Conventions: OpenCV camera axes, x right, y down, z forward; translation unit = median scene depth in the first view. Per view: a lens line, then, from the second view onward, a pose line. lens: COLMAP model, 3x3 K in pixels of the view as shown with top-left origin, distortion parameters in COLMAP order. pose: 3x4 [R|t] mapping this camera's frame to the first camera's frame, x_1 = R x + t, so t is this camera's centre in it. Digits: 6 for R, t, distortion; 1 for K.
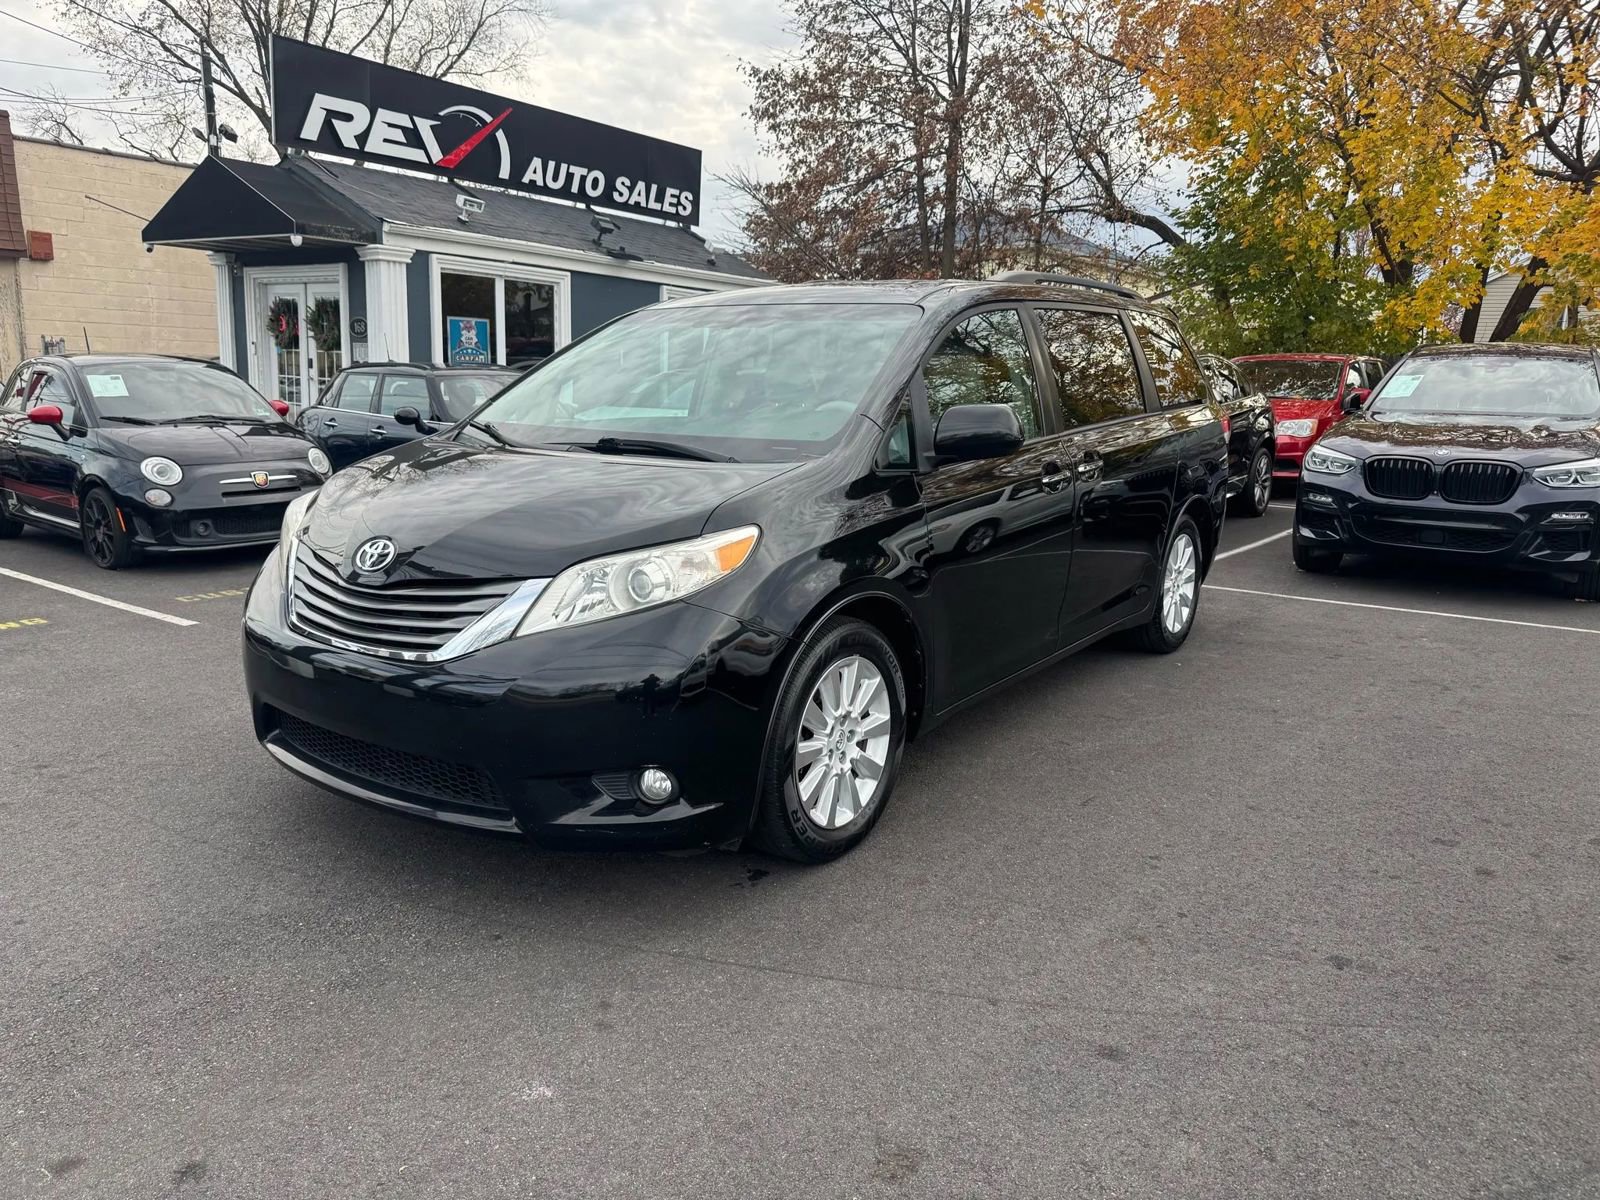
lens RADIAL K [[1119.3, 0, 812.0], [0, 1119.3, 595.2], [0, 0, 1]] dist [0.020823, -0.025383]
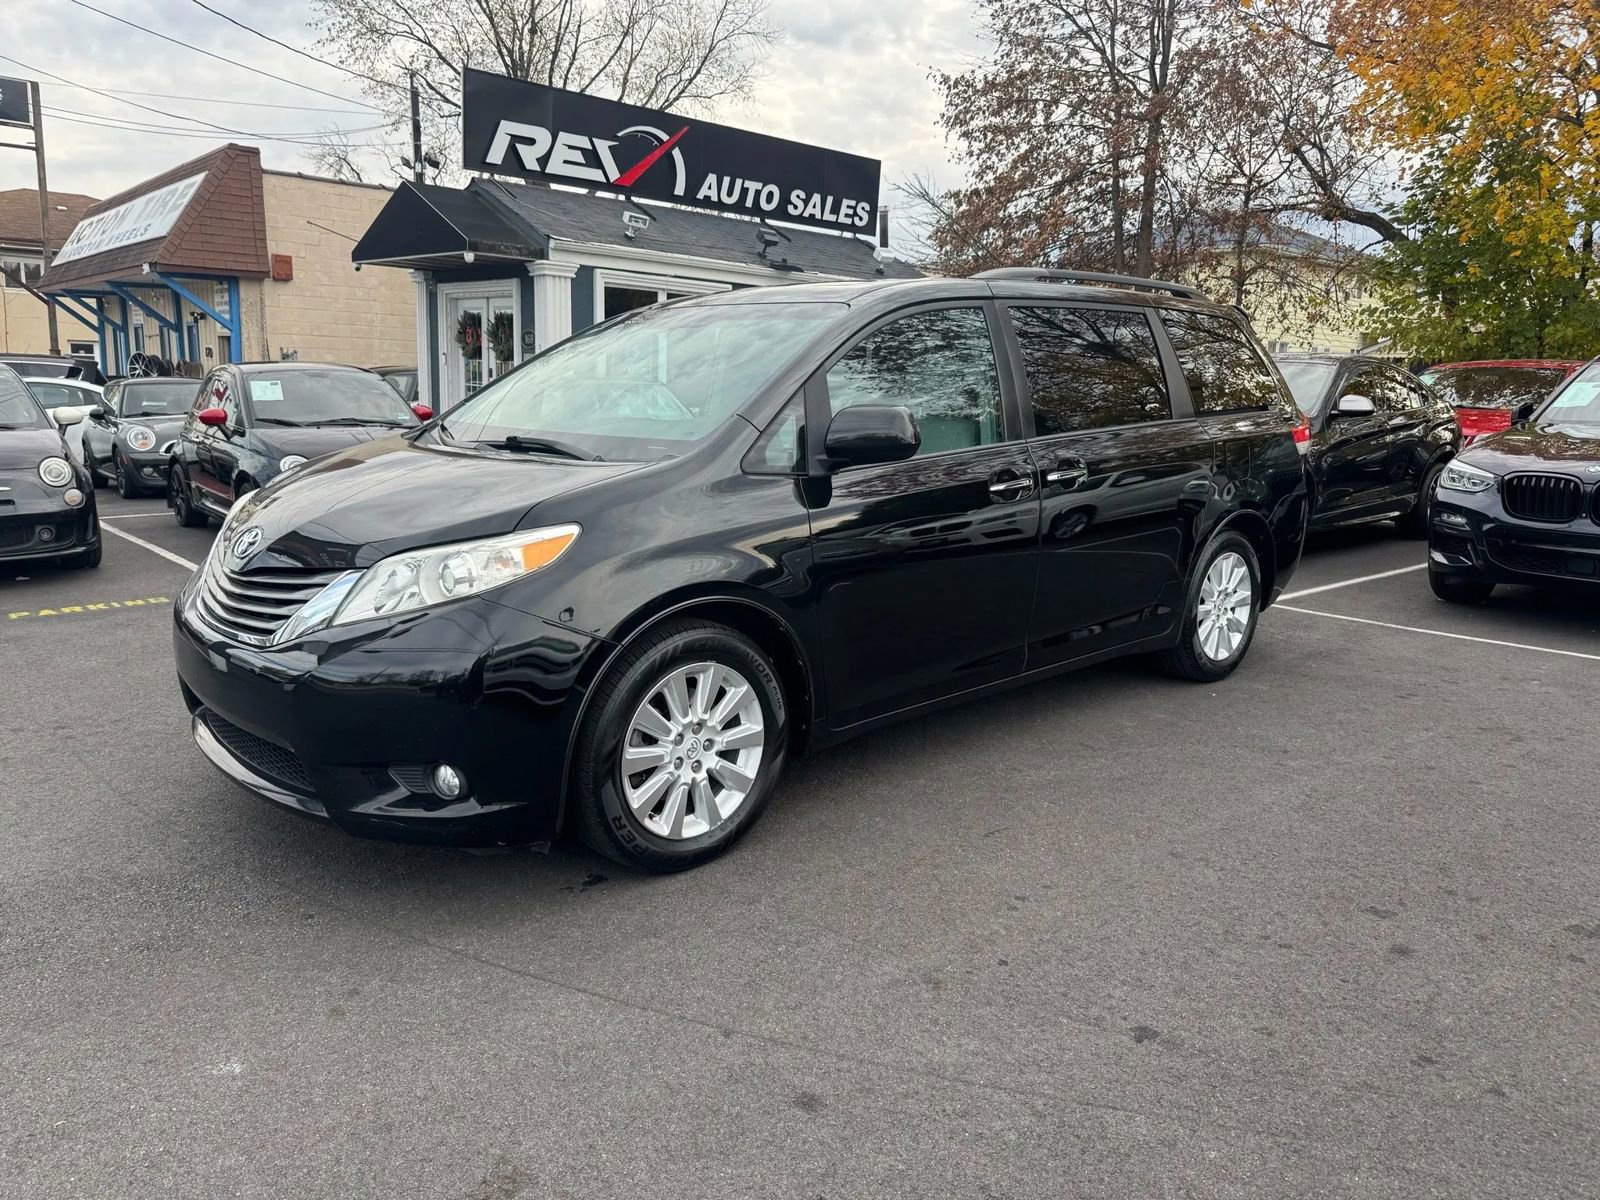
lens RADIAL K [[1116.6, 0, 805.8], [0, 1116.6, 595.1], [0, 0, 1]] dist [0.035709, -0.046337]
pose [[0.979726, 0.037844, -0.196733, 0.119592], [-0.039698, 0.999197, -0.005488, -0.000800], [0.196367, 0.013187, 0.980442, 0.025295]]
